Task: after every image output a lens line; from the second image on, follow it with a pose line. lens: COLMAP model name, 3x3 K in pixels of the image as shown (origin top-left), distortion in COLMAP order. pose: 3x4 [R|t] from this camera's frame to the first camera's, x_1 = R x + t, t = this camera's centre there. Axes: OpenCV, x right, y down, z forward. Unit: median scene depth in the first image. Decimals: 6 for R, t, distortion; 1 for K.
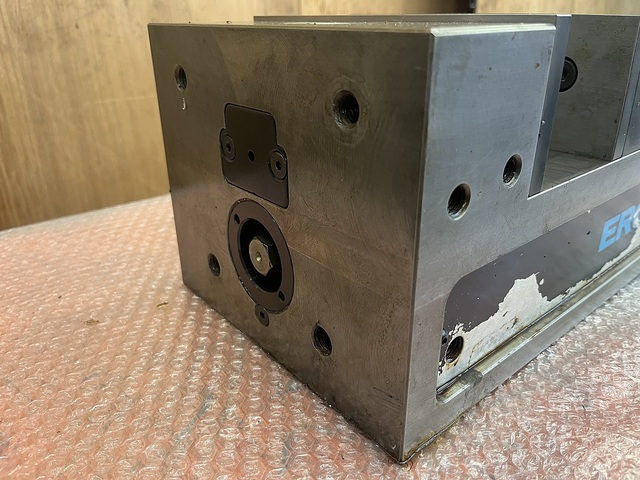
lens RADIAL K [[497.6, 0, 320.0], [0, 497.6, 240.0], [0, 0, 1]] dist [0.047778, -0.106674]
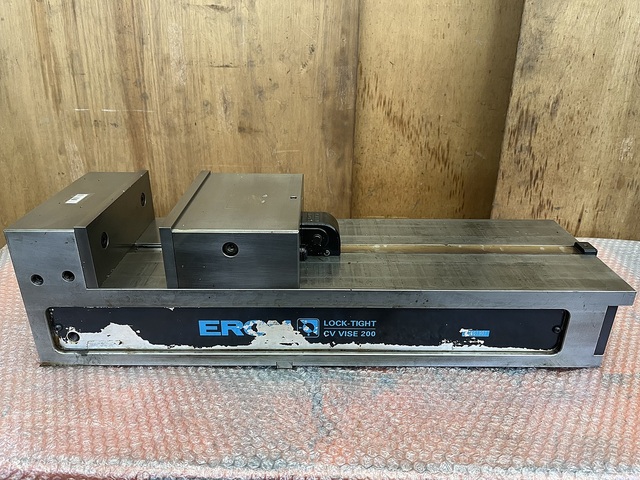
lens RADIAL K [[497.6, 0, 320.0], [0, 497.6, 240.0], [0, 0, 1]] dist [0.047778, -0.106674]
pose [[0.760753, 0.277633, -0.586664, 0.993968], [-0.274635, 0.956683, 0.096610, -0.323760], [0.588073, 0.087621, 0.804047, -0.131053]]
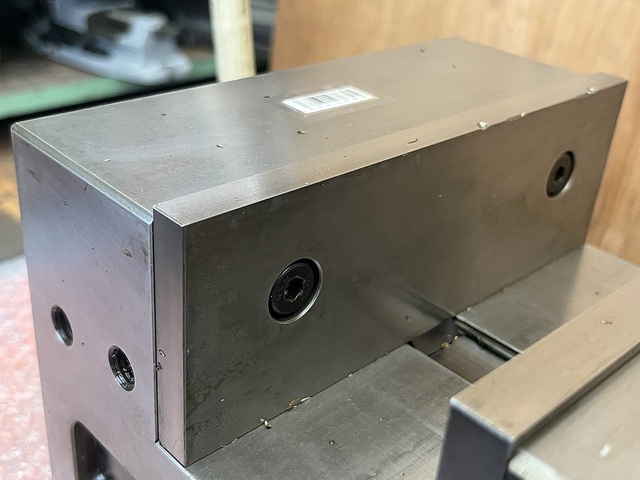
lens RADIAL K [[785.9, 0, 320.0], [0, 785.9, 240.0], [0, 0, 1]] dist [0.063015, -0.003520]
pose [[0.048930, 0.489447, -0.870659, 0.428181], [-0.471379, 0.779835, 0.411898, -0.291429], [0.880572, 0.390256, 0.268872, 0.295783]]
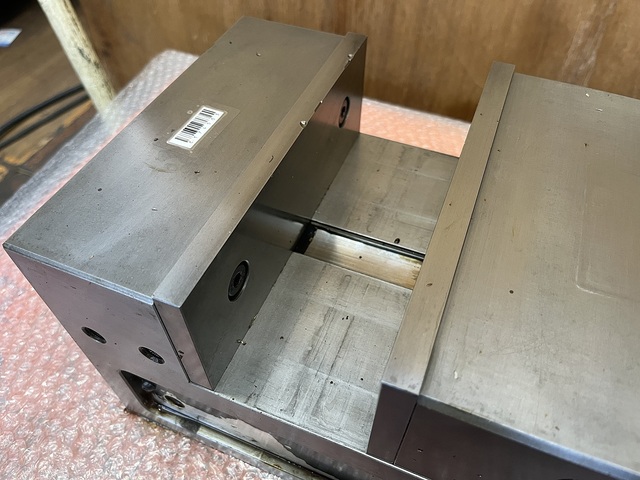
lens RADIAL K [[497.6, 0, 320.0], [0, 497.6, 240.0], [0, 0, 1]] dist [0.047778, -0.106674]
pose [[0.456343, 0.688406, -0.563780, 0.346006], [-0.363403, 0.722540, 0.588111, -0.386197], [0.812213, -0.063501, 0.579895, 0.224646]]
